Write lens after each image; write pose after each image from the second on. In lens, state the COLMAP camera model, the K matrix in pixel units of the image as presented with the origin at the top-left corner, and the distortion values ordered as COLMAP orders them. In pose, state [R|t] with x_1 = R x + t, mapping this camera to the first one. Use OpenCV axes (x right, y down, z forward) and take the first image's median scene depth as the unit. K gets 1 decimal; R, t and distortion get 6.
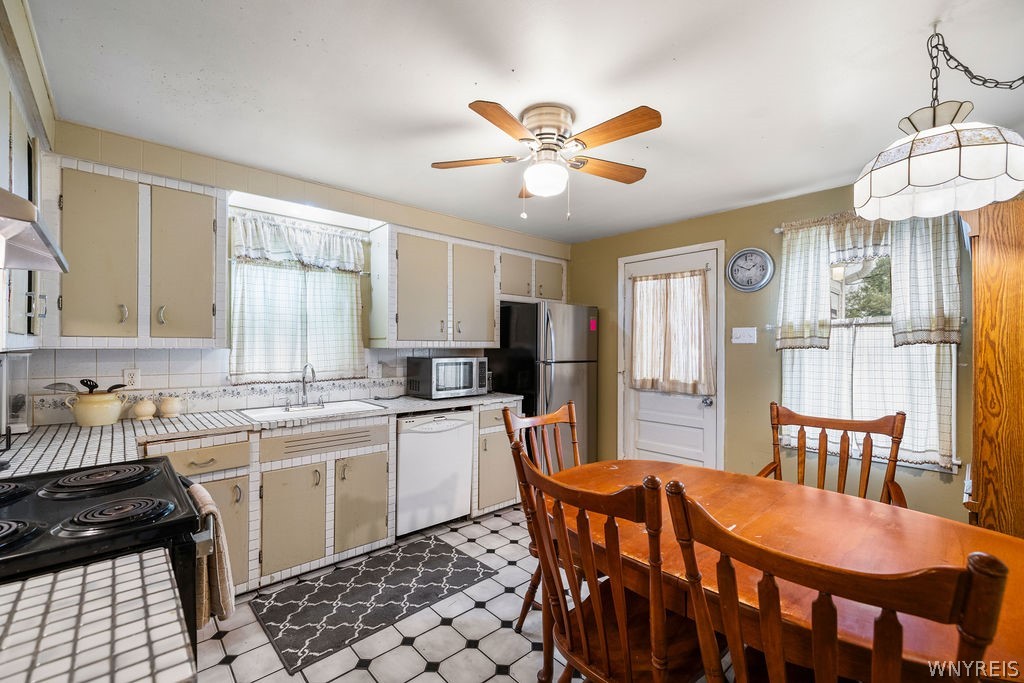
lens RADIAL K [[435.5, 0, 508.9], [0, 435.5, 346.3], [0, 0, 1]] dist [0.002804, 0.000347]
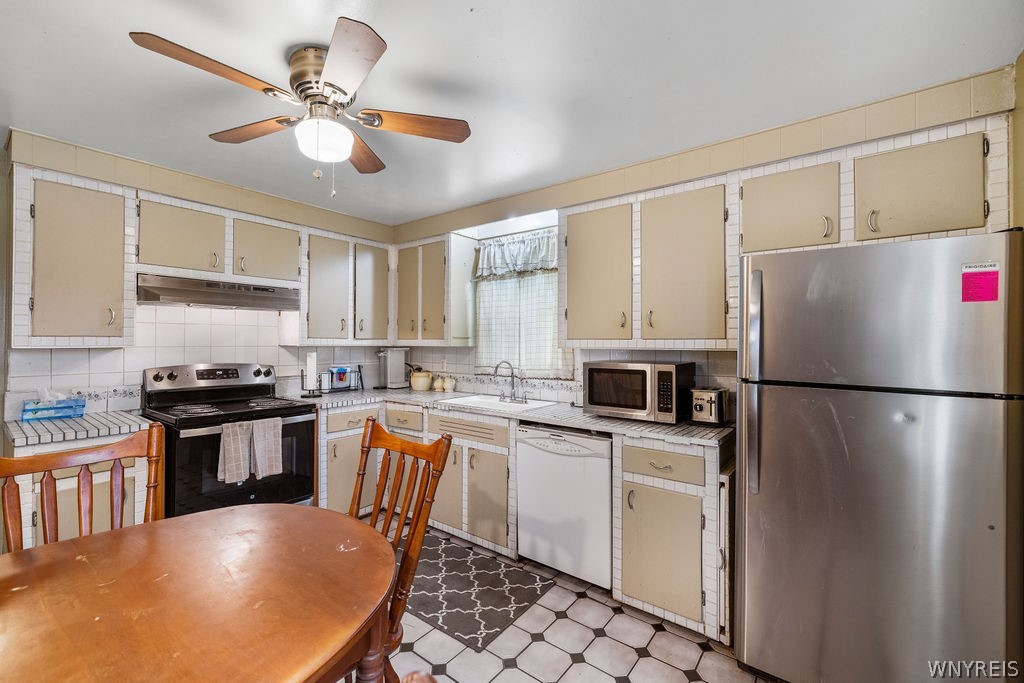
lens RADIAL K [[435.5, 0, 514.2], [0, 435.5, 337.7], [0, 0, 1]] dist [0.002804, 0.000347]
pose [[0.172150, -0.015894, -0.984942, 0.560505], [-0.009435, 0.999797, -0.017782, -0.000287], [0.985025, 0.012354, 0.171966, 0.718062]]
